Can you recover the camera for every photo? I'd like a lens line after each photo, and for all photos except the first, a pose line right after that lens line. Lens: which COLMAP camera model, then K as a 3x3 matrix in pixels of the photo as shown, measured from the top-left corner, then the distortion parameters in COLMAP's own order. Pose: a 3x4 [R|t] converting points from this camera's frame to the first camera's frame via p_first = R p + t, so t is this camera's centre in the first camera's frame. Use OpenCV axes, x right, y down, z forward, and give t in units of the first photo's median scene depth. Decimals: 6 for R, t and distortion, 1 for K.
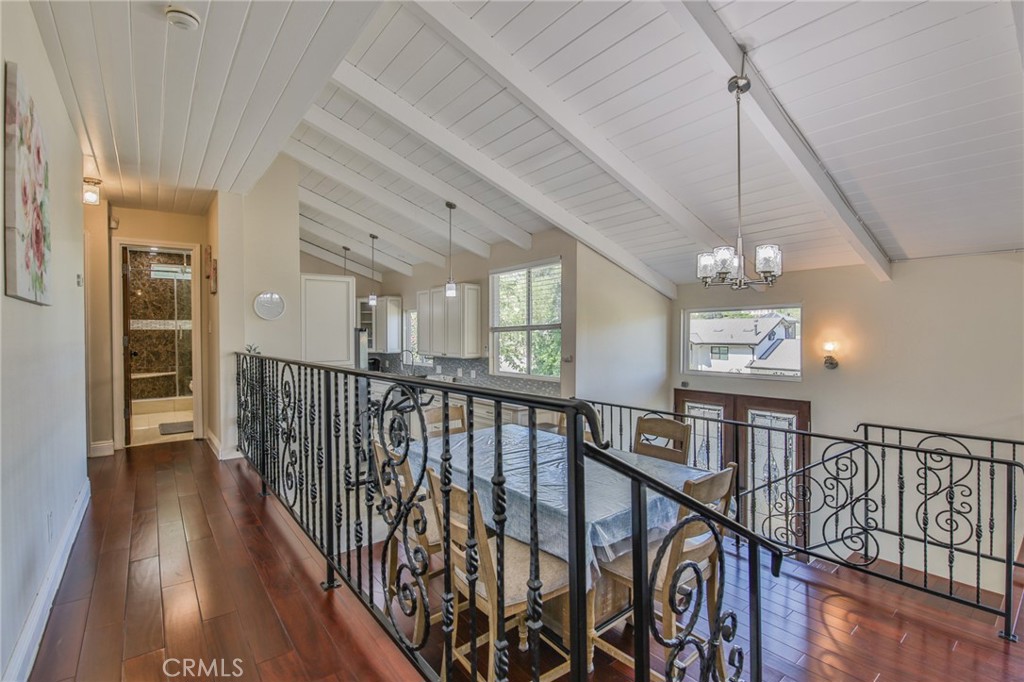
lens RADIAL K [[469.0, 0, 513.0], [0, 469.0, 336.2], [0, 0, 1]] dist [-0.000772, -0.009524]
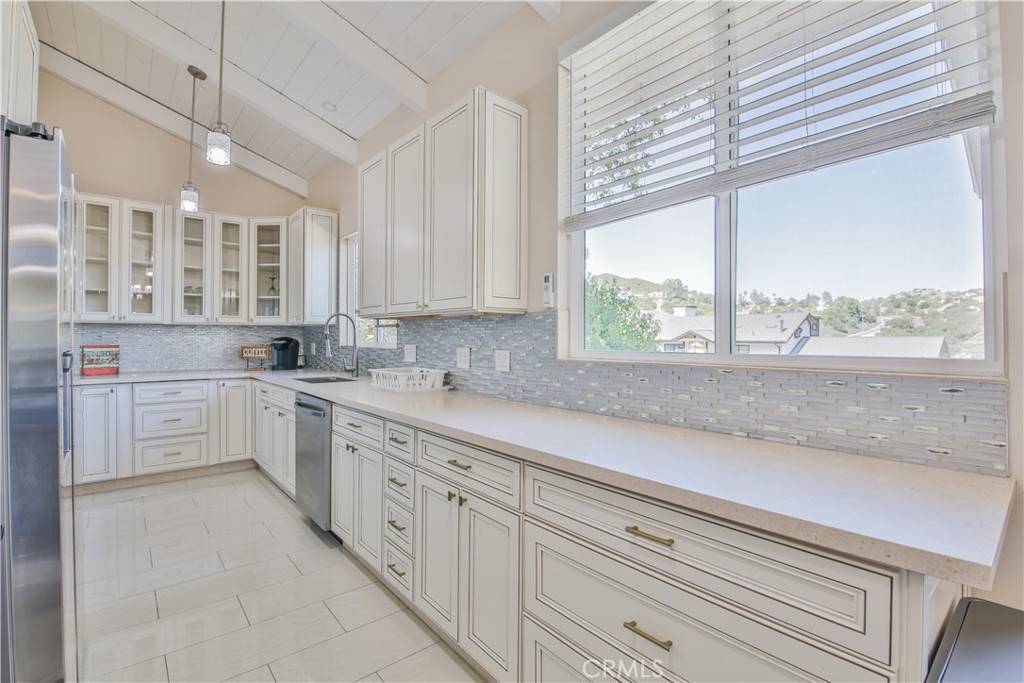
lens RADIAL K [[469.0, 0, 513.0], [0, 469.0, 336.7], [0, 0, 1]] dist [-0.000772, -0.009524]
pose [[0.999179, 0.006079, 0.040063, -0.095659], [-0.005872, 0.999969, -0.005272, 0.066997], [-0.040094, 0.005033, 0.999183, 0.666013]]
